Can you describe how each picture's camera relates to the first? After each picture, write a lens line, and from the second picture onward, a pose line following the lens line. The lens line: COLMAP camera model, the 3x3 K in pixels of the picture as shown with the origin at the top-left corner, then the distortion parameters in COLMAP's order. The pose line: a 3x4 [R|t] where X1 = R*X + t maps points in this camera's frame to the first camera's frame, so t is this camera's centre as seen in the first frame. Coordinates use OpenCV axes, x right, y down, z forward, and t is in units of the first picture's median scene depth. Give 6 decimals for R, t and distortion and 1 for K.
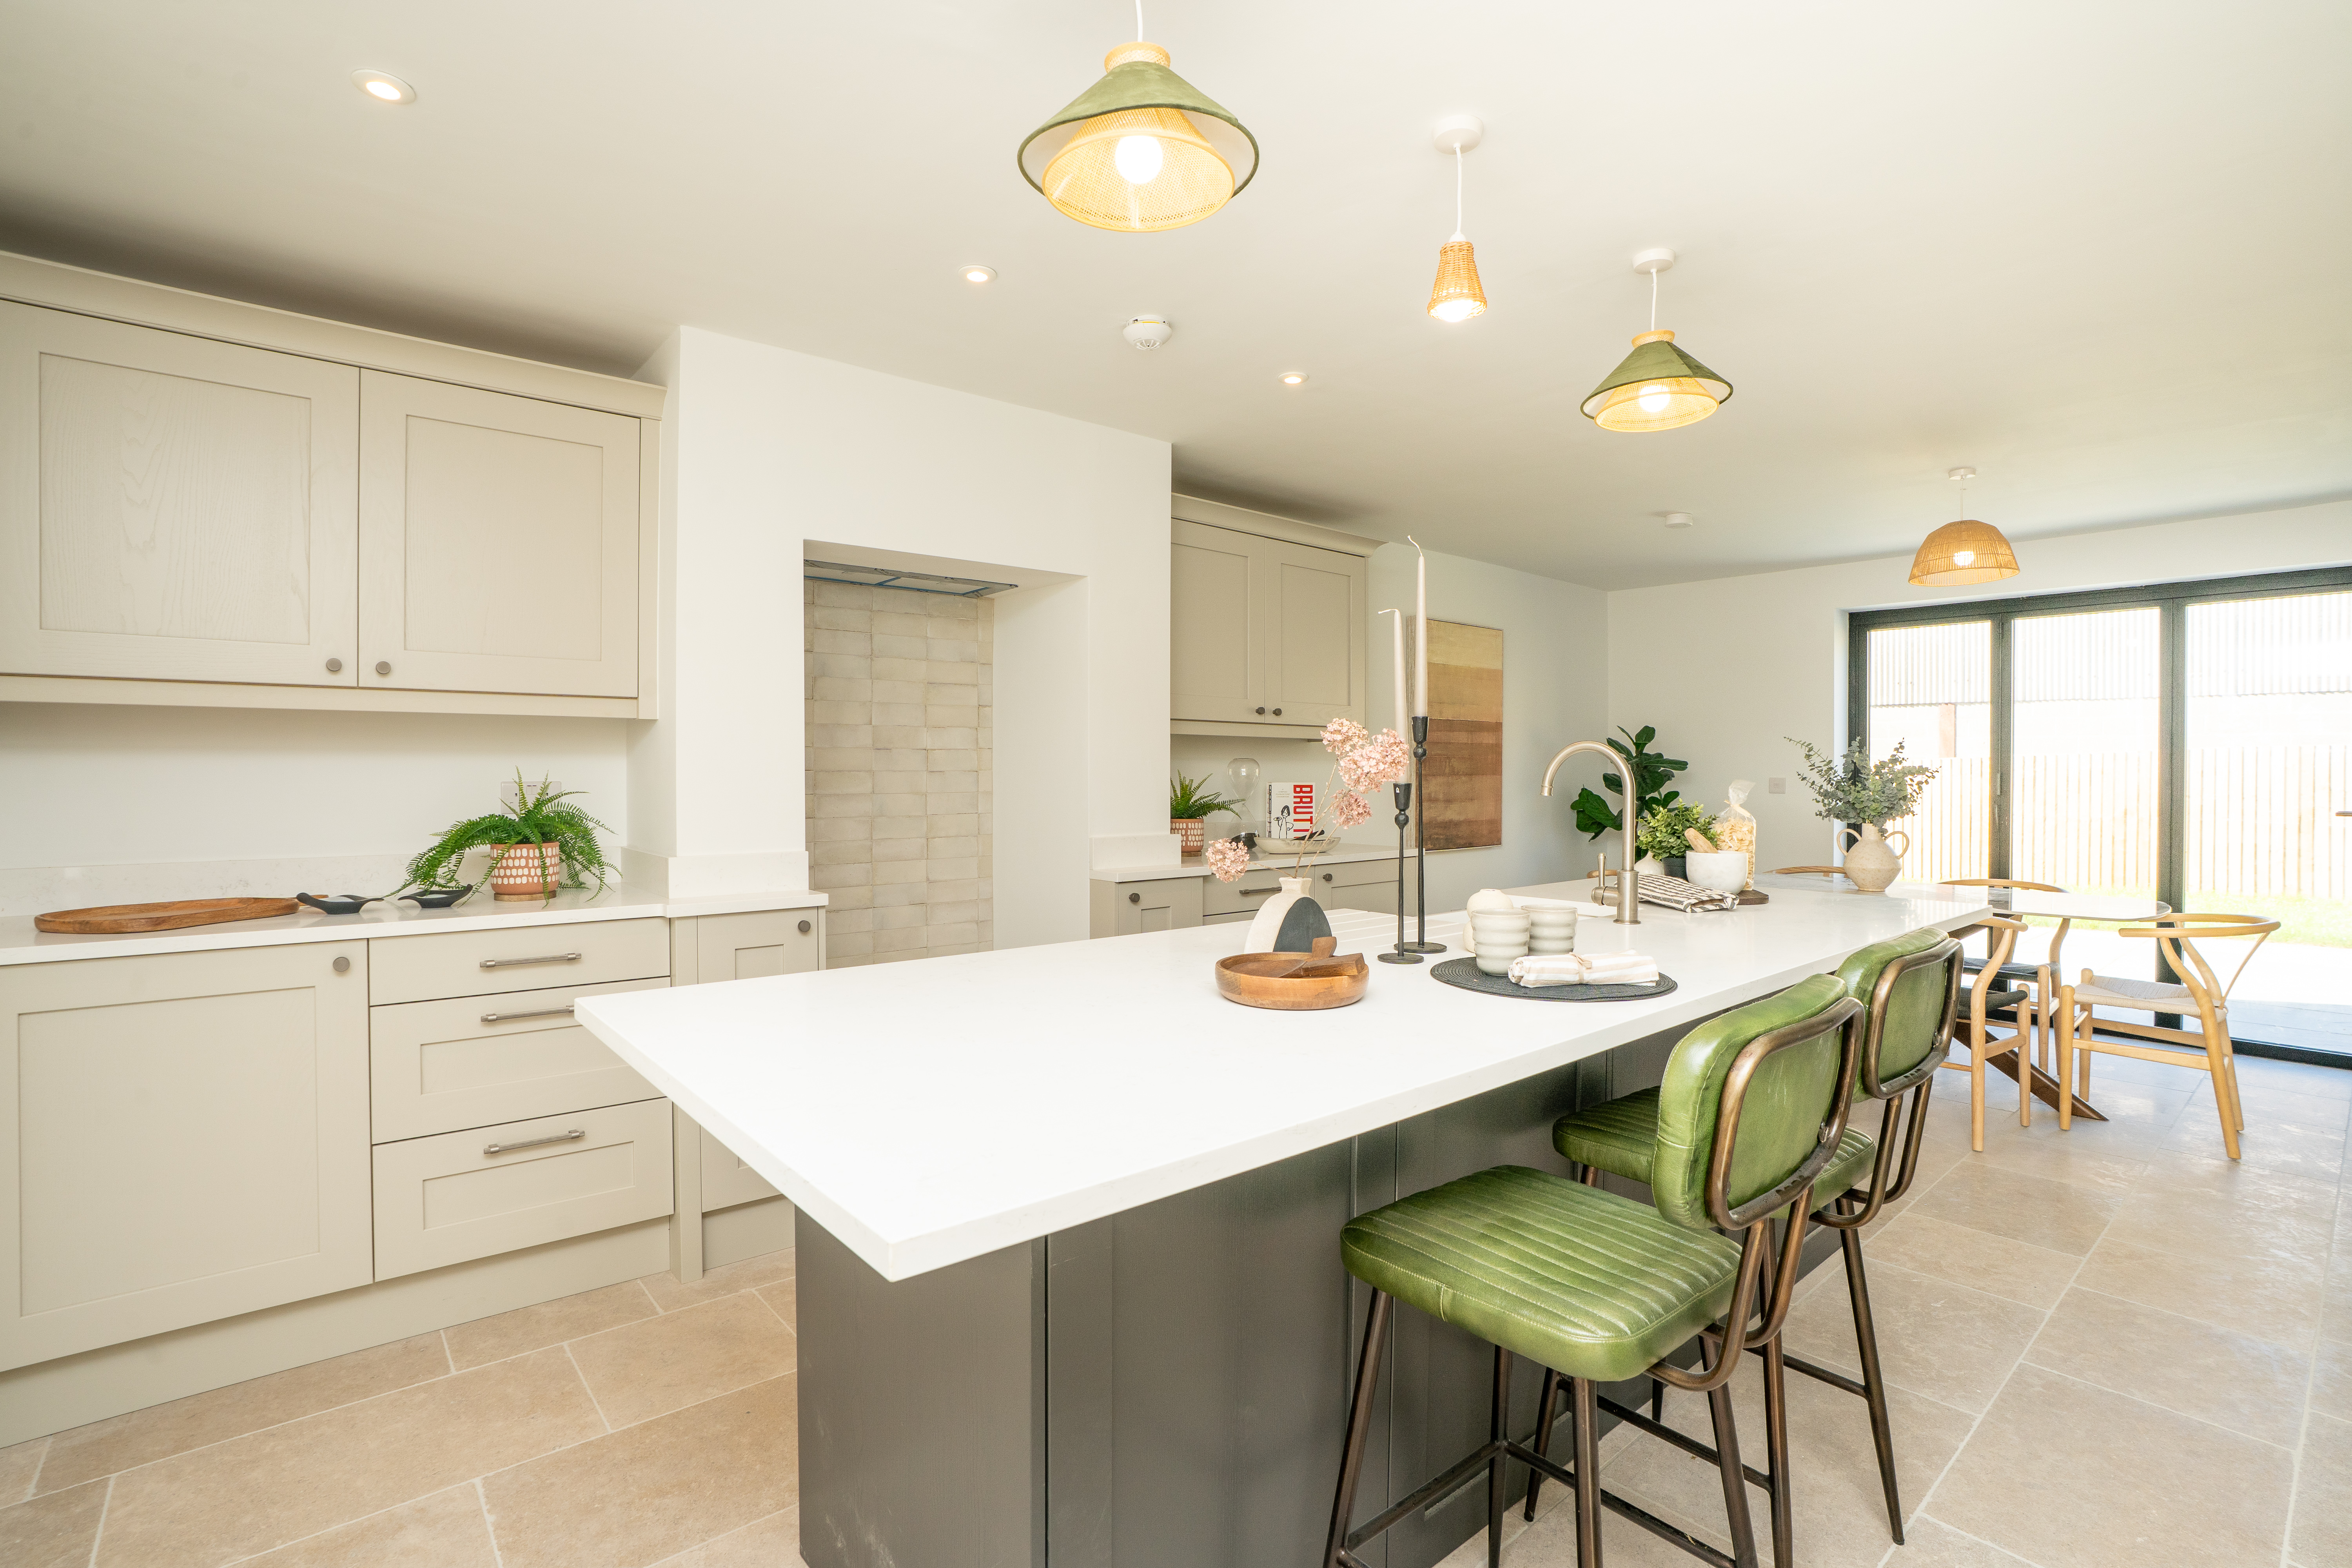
lens RADIAL K [[1093.5, 0, 1154.8], [0, 1093.5, 776.7], [0, 0, 1]] dist [-0.082095, 0.034839]
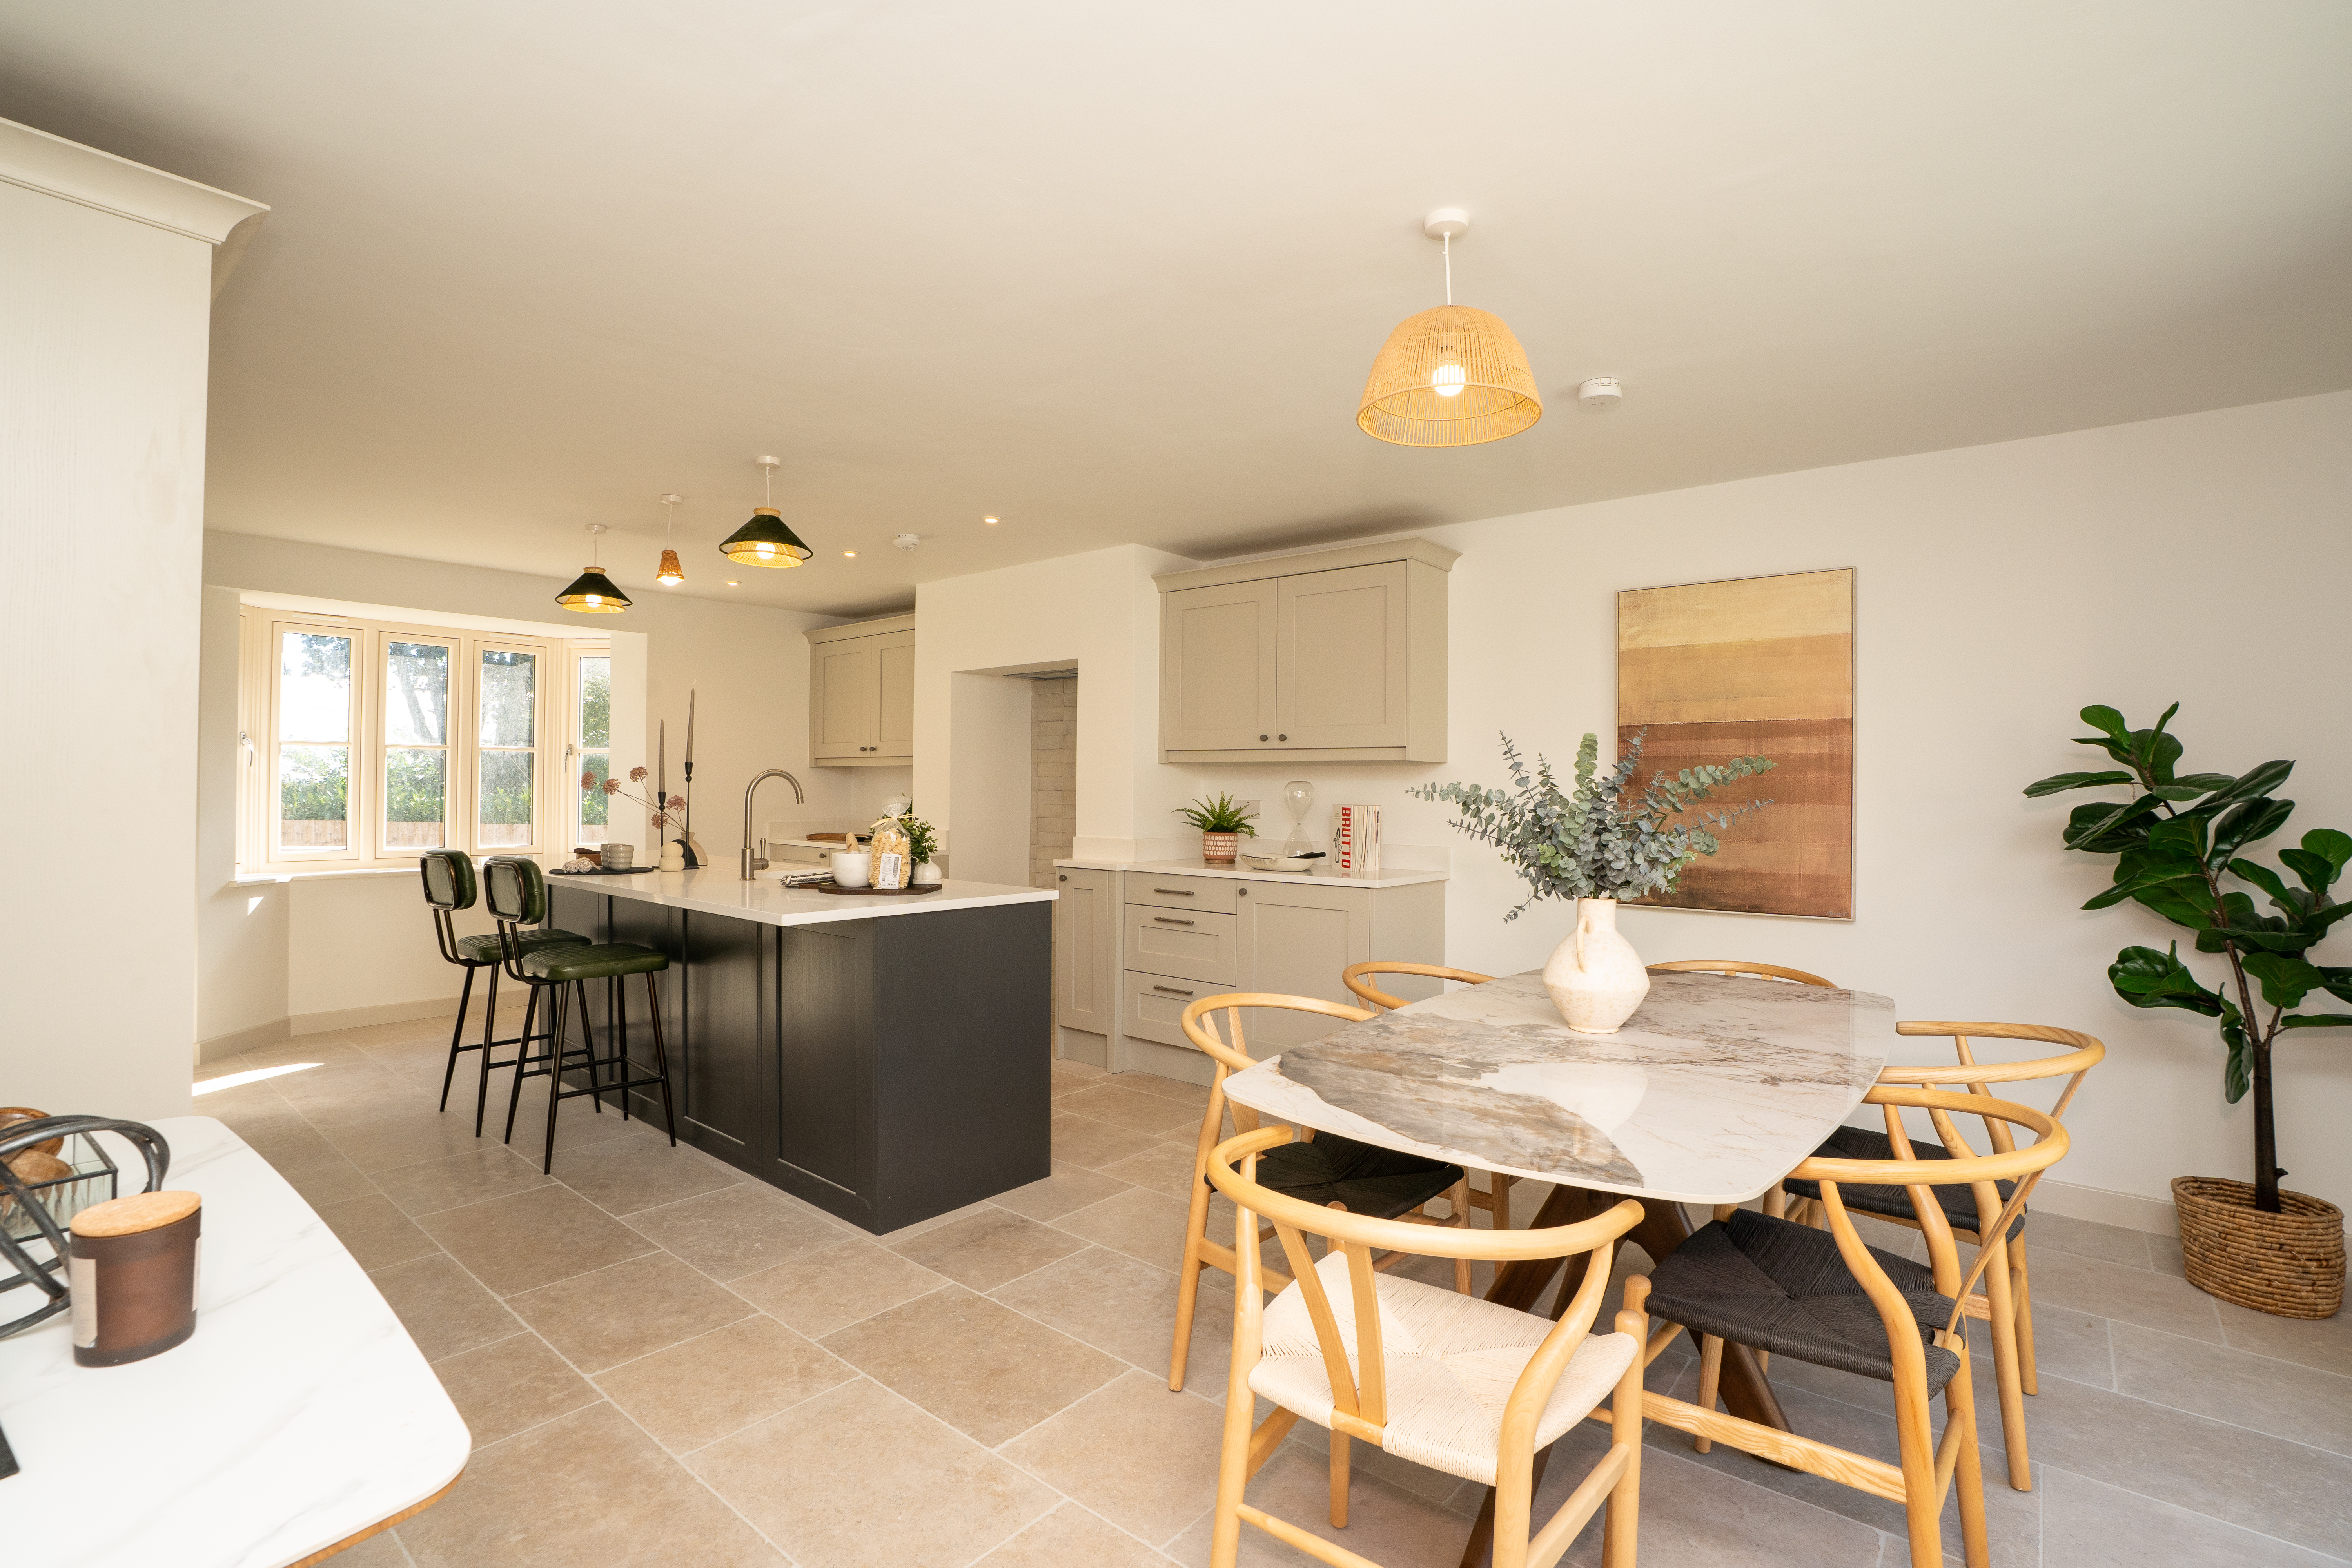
lens RADIAL K [[1093.5, 0, 1154.8], [0, 1093.5, 776.7], [0, 0, 1]] dist [-0.082095, 0.034839]
pose [[0.181570, -0.009629, -0.983331, 1.077722], [-0.014216, 0.999822, -0.012416, -0.005784], [0.983275, 0.016234, 0.181401, 0.651130]]
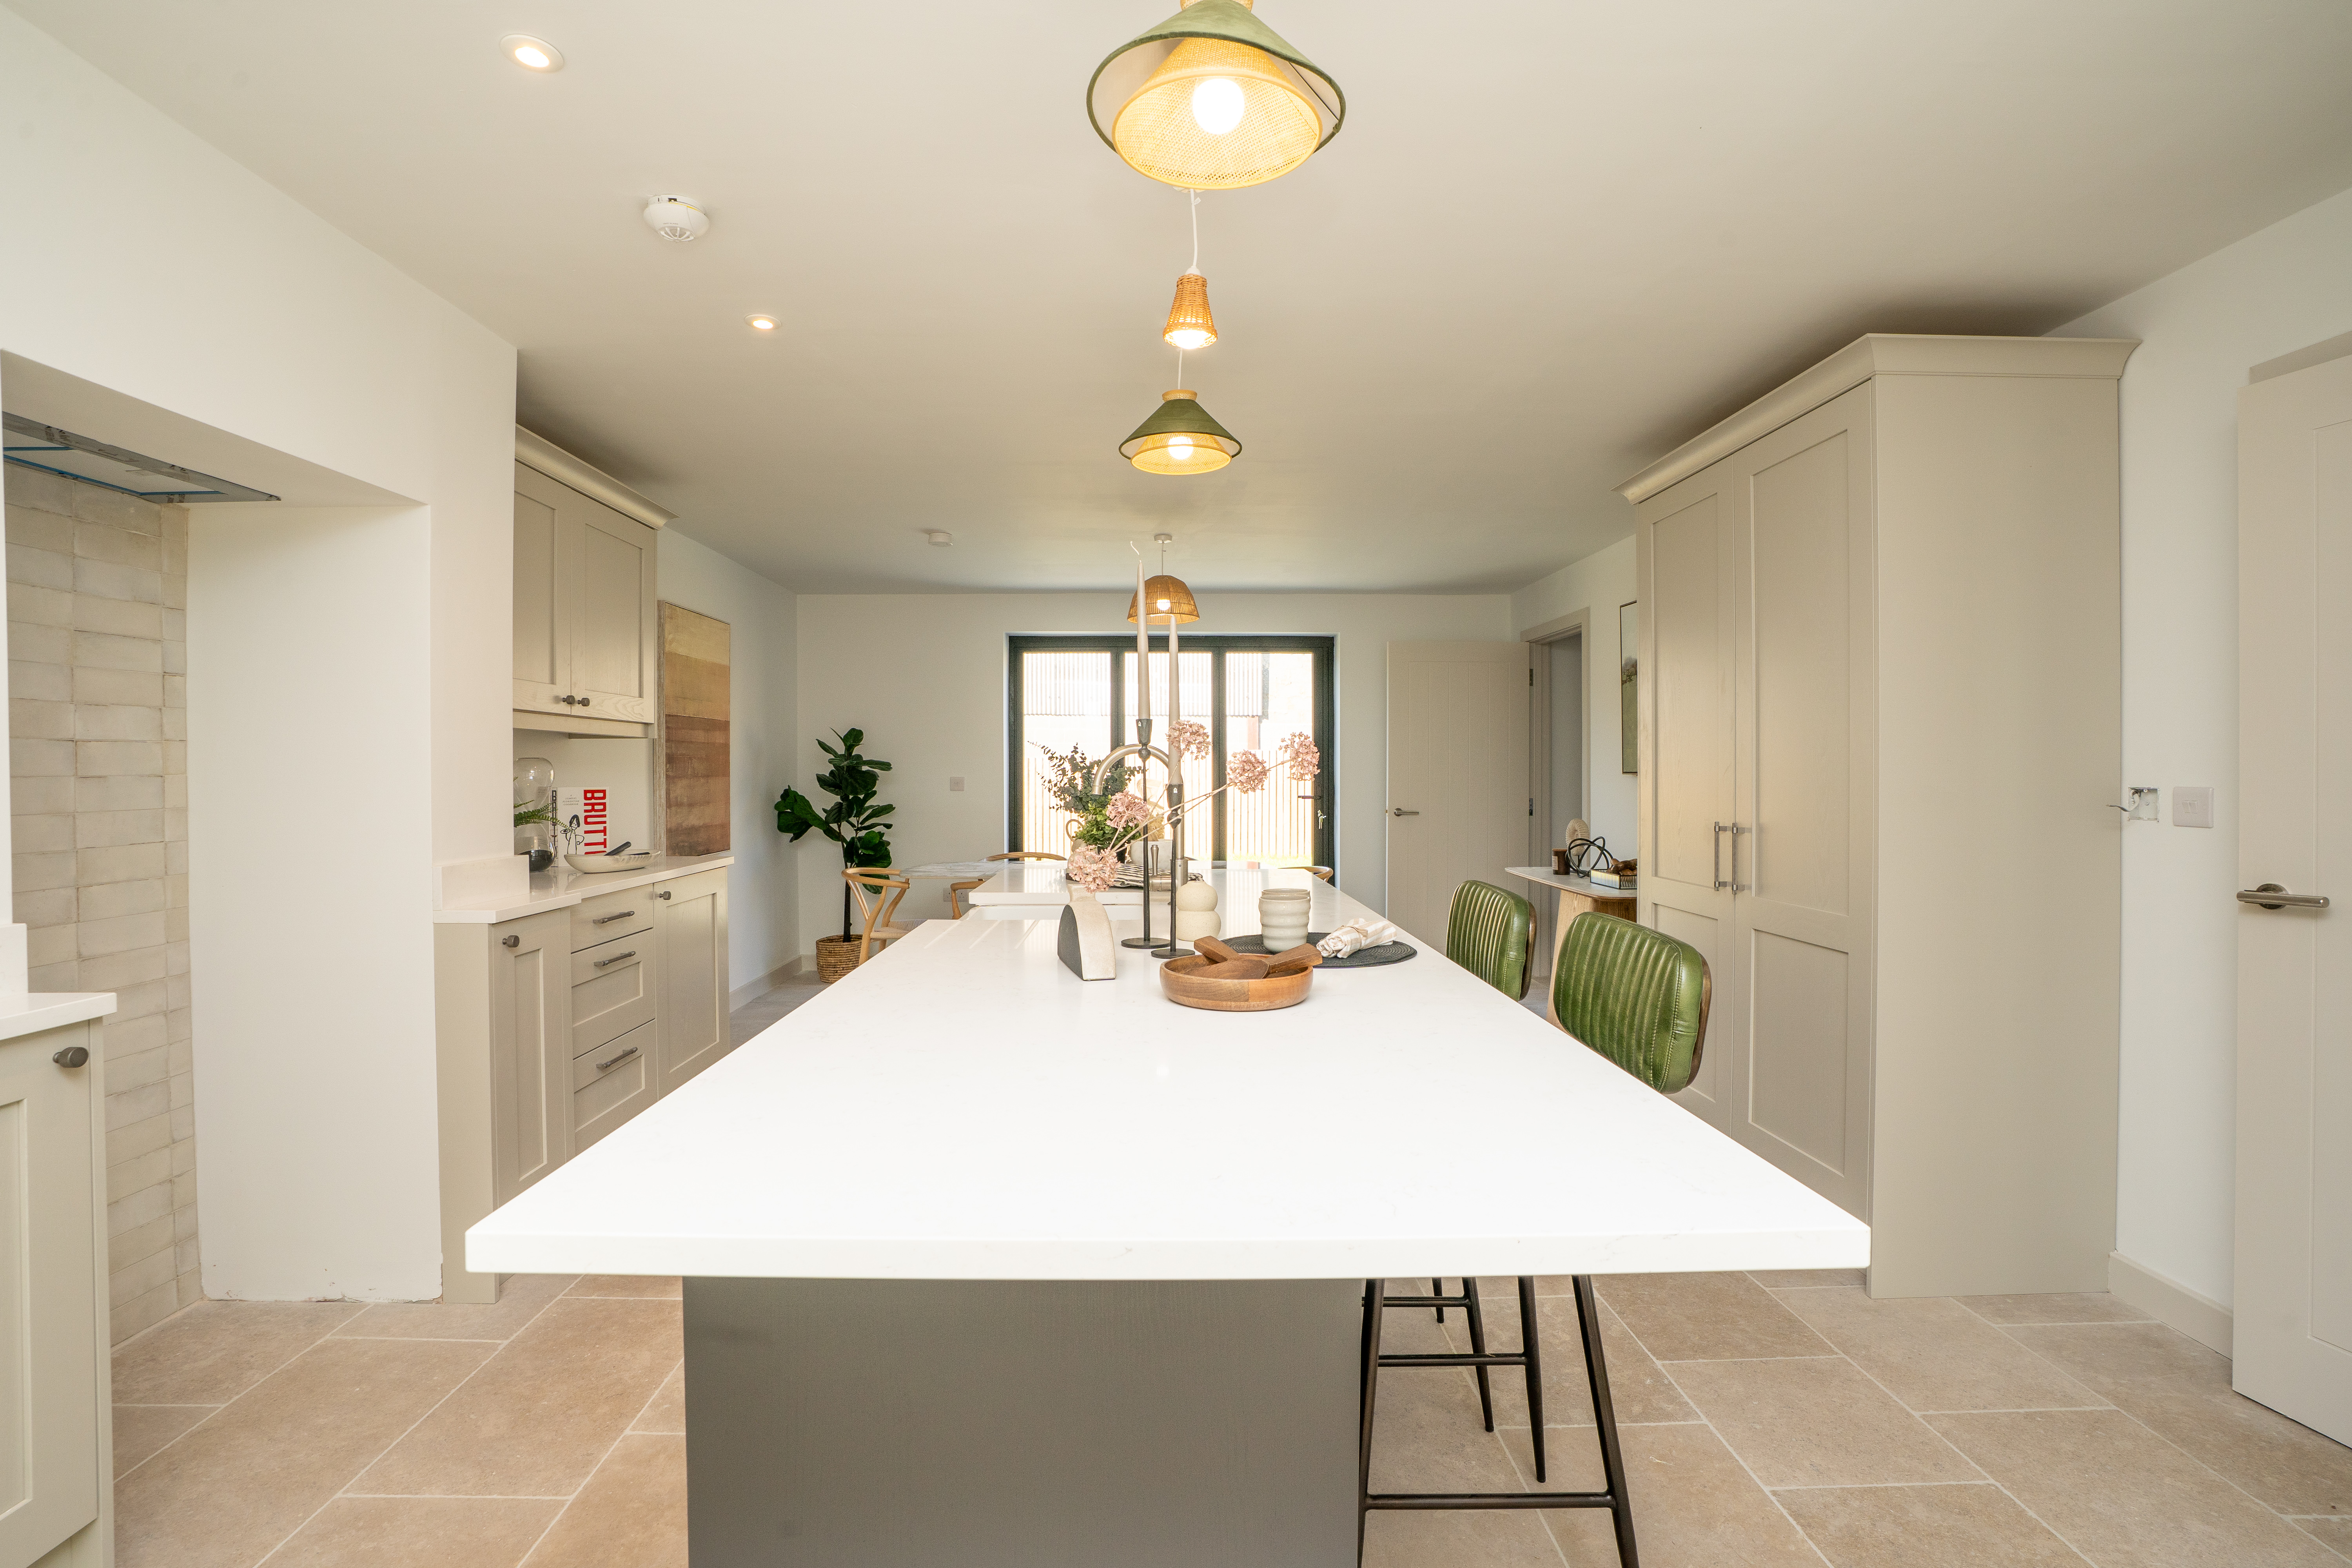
lens RADIAL K [[1093.5, 0, 1154.8], [0, 1093.5, 776.7], [0, 0, 1]] dist [-0.082095, 0.034839]
pose [[0.629222, -0.008060, 0.777184, -0.235069], [0.008929, 0.999955, 0.003142, -0.001263], [-0.777174, 0.004962, 0.629266, 0.144718]]
